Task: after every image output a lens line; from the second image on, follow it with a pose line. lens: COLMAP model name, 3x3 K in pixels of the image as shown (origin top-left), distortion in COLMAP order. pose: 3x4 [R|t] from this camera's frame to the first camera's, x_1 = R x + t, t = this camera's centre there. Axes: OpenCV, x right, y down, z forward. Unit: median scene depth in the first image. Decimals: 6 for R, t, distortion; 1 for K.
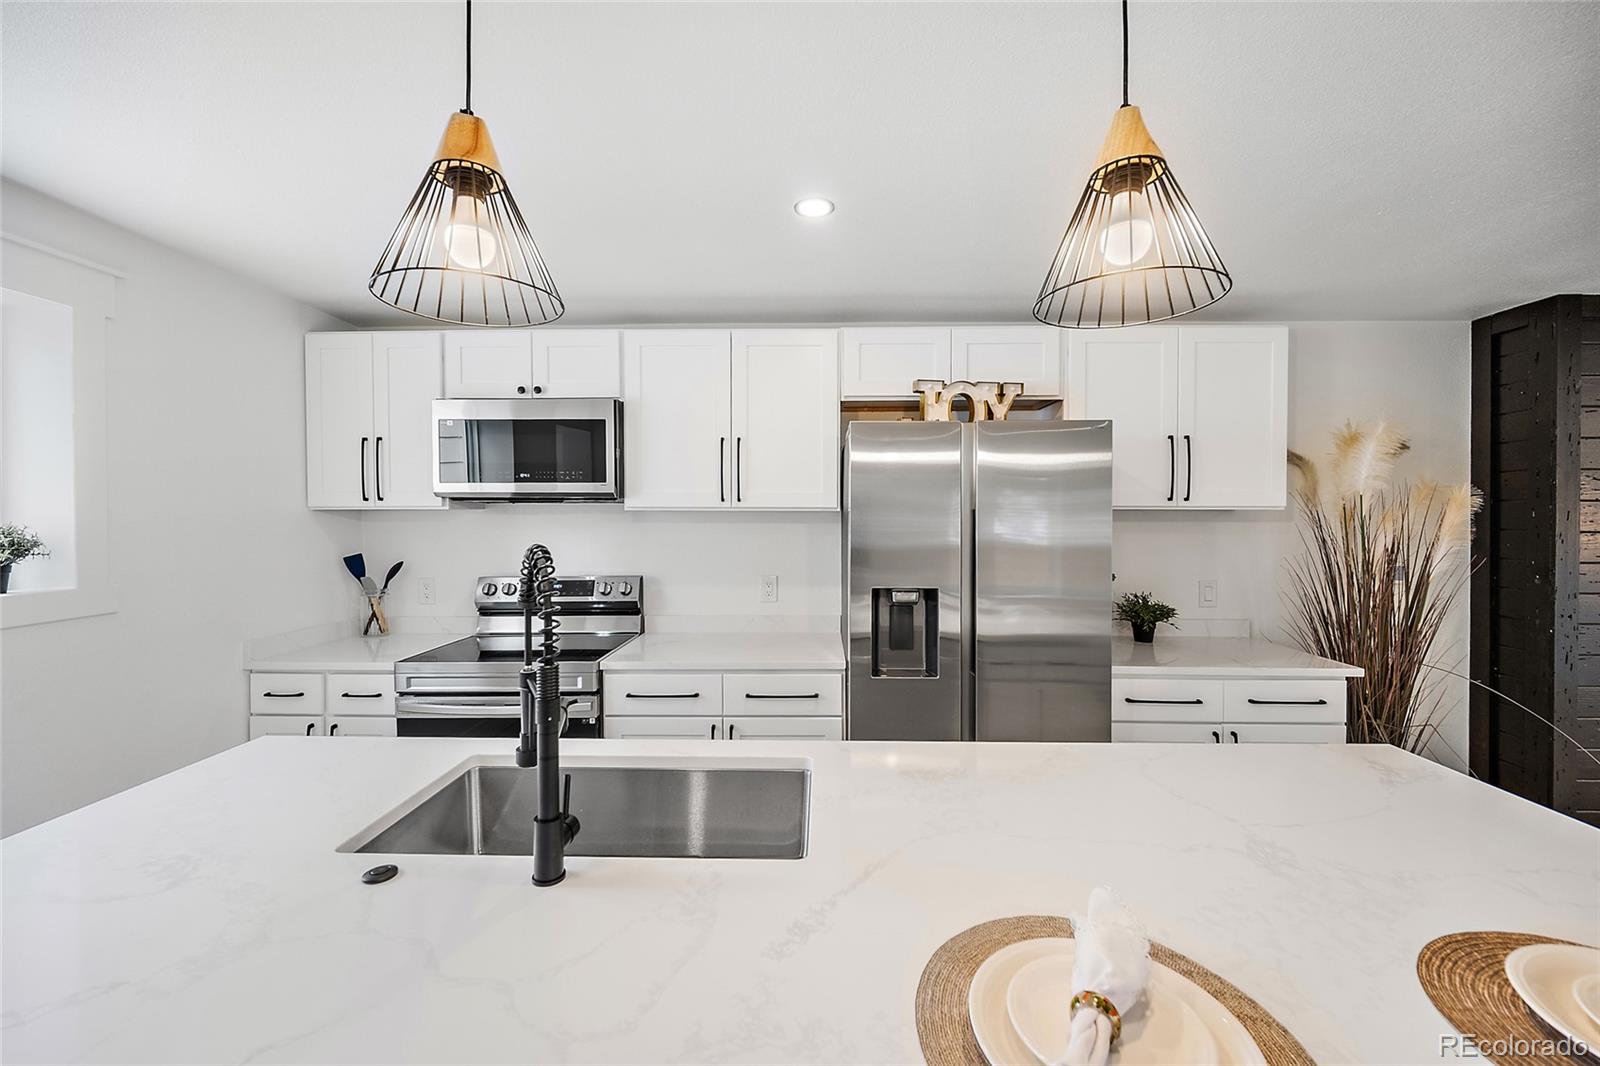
lens RADIAL K [[632.2, 0, 799.3], [0, 632.2, 529.9], [0, 0, 1]] dist [-0.002670, -0.000153]
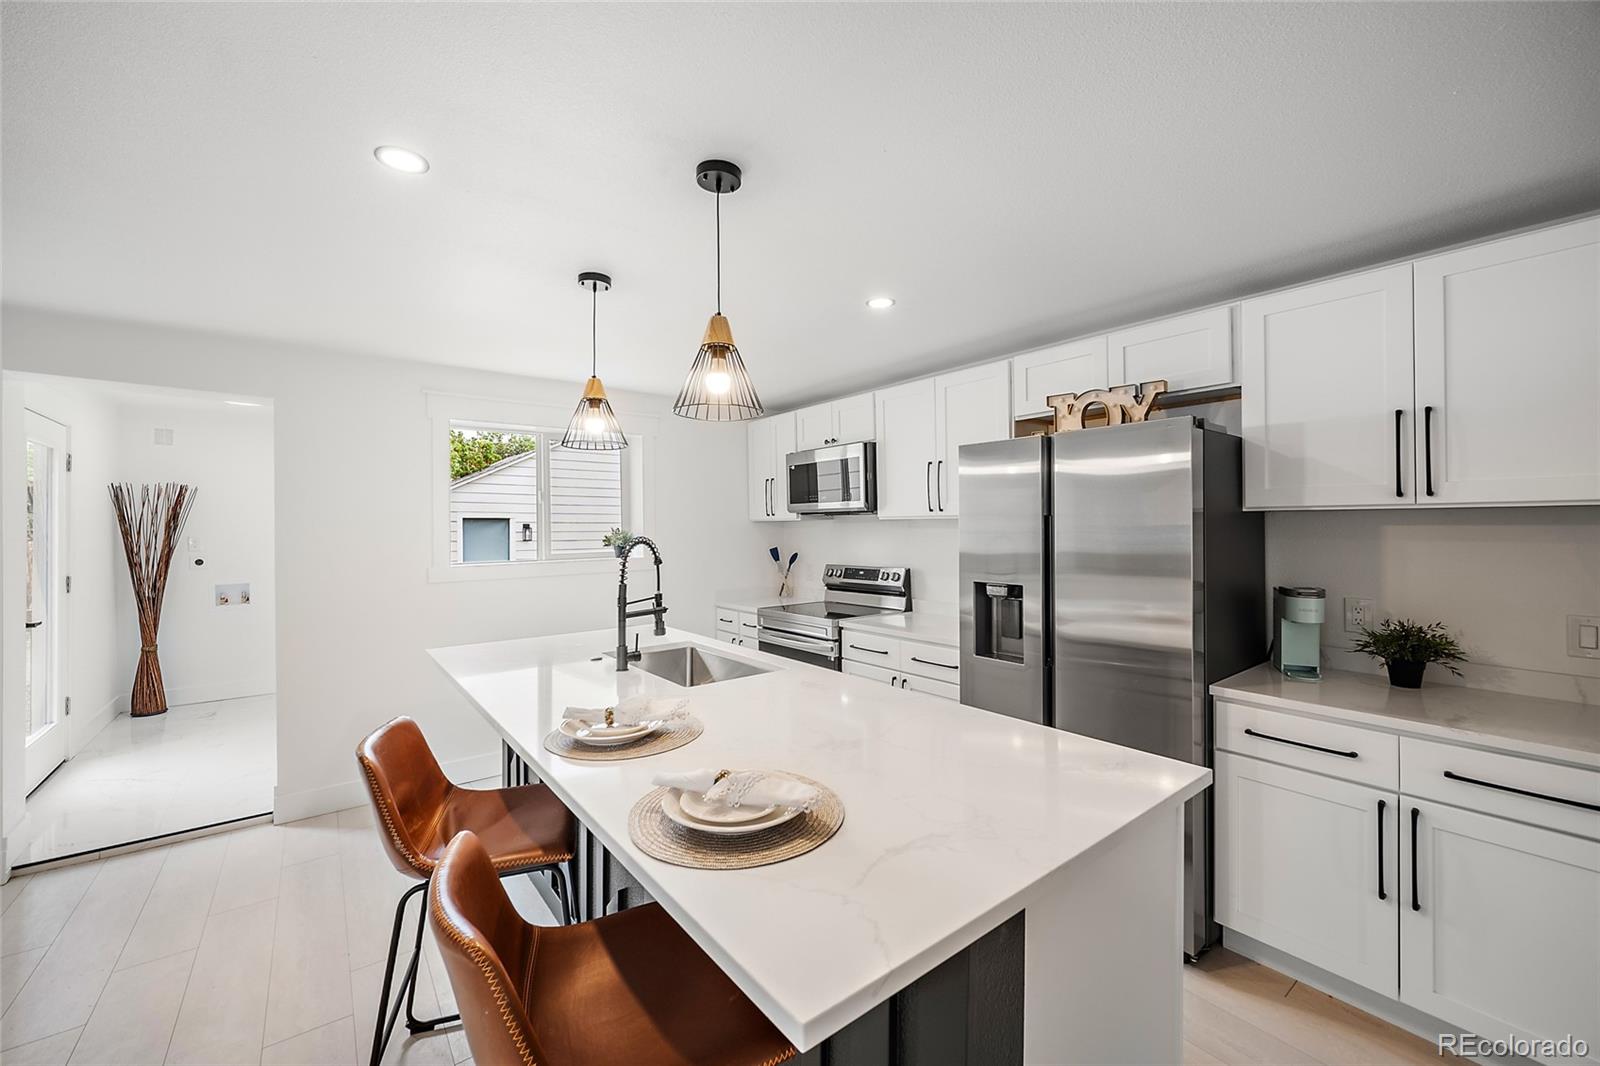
lens RADIAL K [[632.2, 0, 793.9], [0, 632.2, 525.3], [0, 0, 1]] dist [-0.002670, -0.000153]
pose [[0.629772, -0.007173, -0.776747, 0.741451], [-0.004065, 0.999913, -0.012530, 0.000782], [0.776769, 0.011048, 0.629688, -0.027291]]
